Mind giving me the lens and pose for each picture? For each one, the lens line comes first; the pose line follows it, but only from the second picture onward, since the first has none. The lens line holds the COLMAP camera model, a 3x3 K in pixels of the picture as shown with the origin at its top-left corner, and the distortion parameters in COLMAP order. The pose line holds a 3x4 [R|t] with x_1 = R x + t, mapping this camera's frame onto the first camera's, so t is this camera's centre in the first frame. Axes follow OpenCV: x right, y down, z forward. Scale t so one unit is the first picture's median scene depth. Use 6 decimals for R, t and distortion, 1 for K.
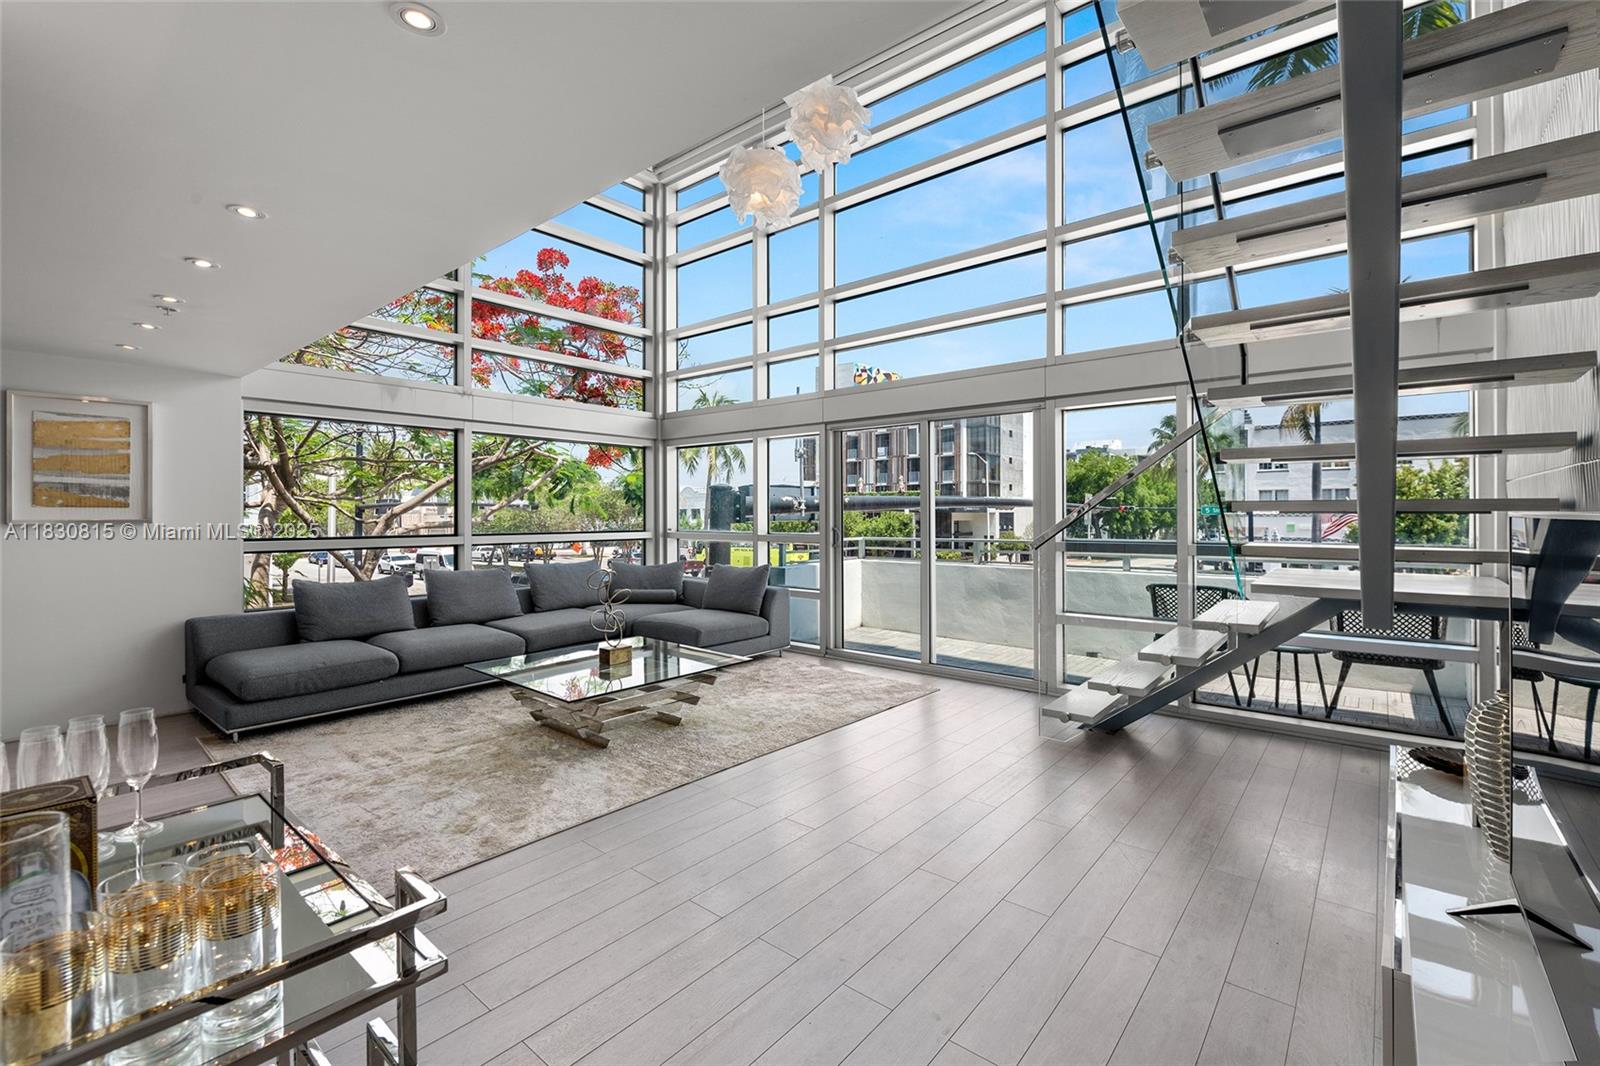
lens RADIAL K [[682.9, 0, 828.0], [0, 682.9, 513.8], [0, 0, 1]] dist [0.002144, -0.006174]
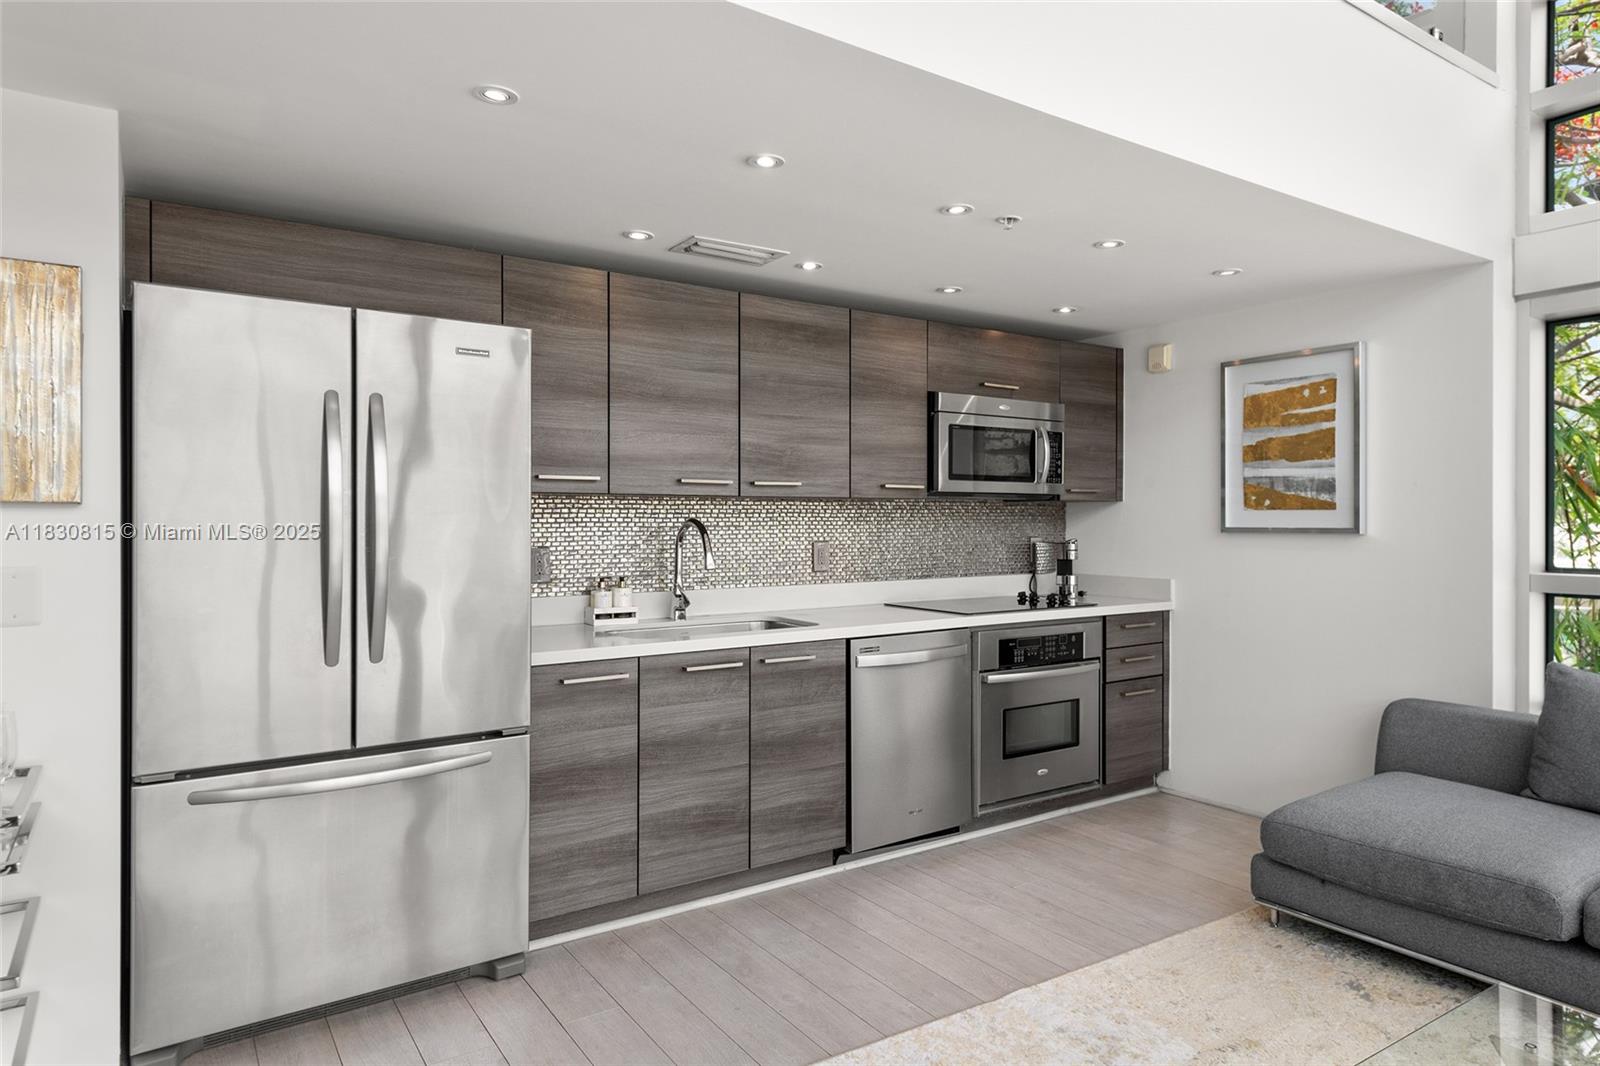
lens RADIAL K [[963.7, 0, 823.9], [0, 963.7, 520.6], [0, 0, 1]] dist [0.032500, -0.027468]
pose [[-0.285187, 0.003428, -0.958466, 0.004037], [0.002095, 0.999993, 0.002954, -0.001624], [0.958470, -0.001166, -0.285192, 0.492622]]
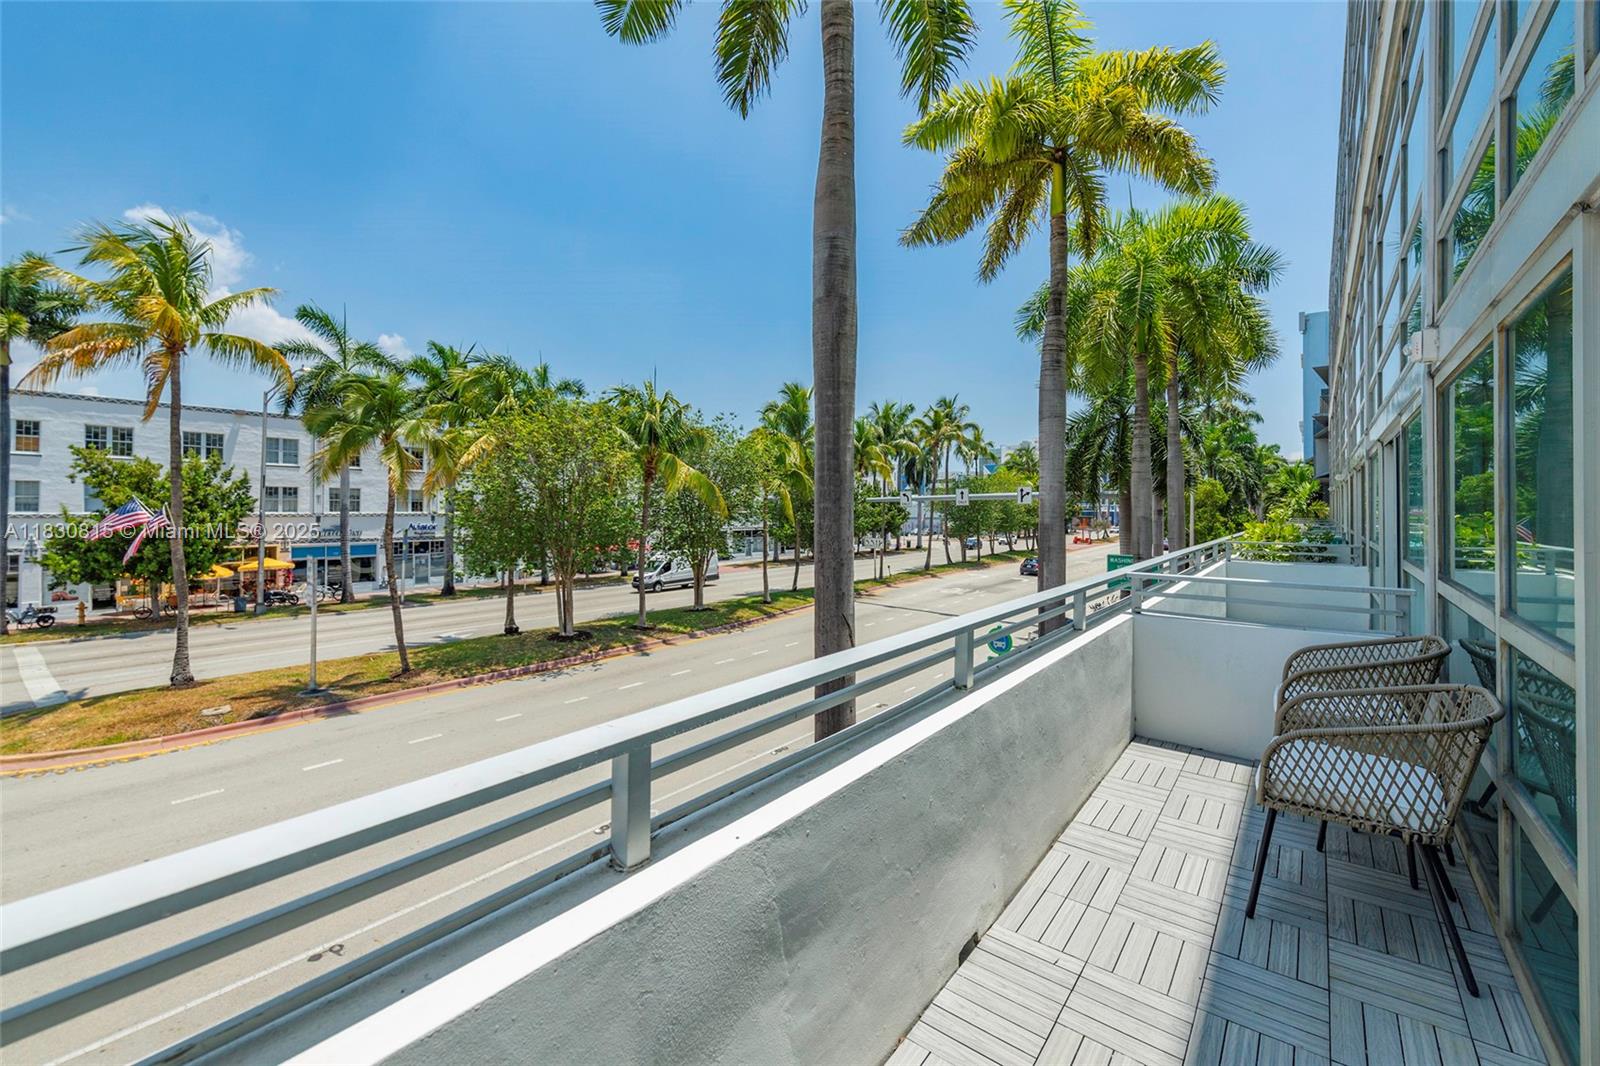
lens RADIAL K [[644.5, 0, 821.1], [0, 644.5, 506.7], [0, 0, 1]] dist [0.023880, -0.009502]
pose [[-0.026959, 0.008358, 0.999602, 0.042802], [-0.001283, 0.999964, -0.008396, -0.020633], [-0.999636, -0.001509, -0.026948, 0.990323]]
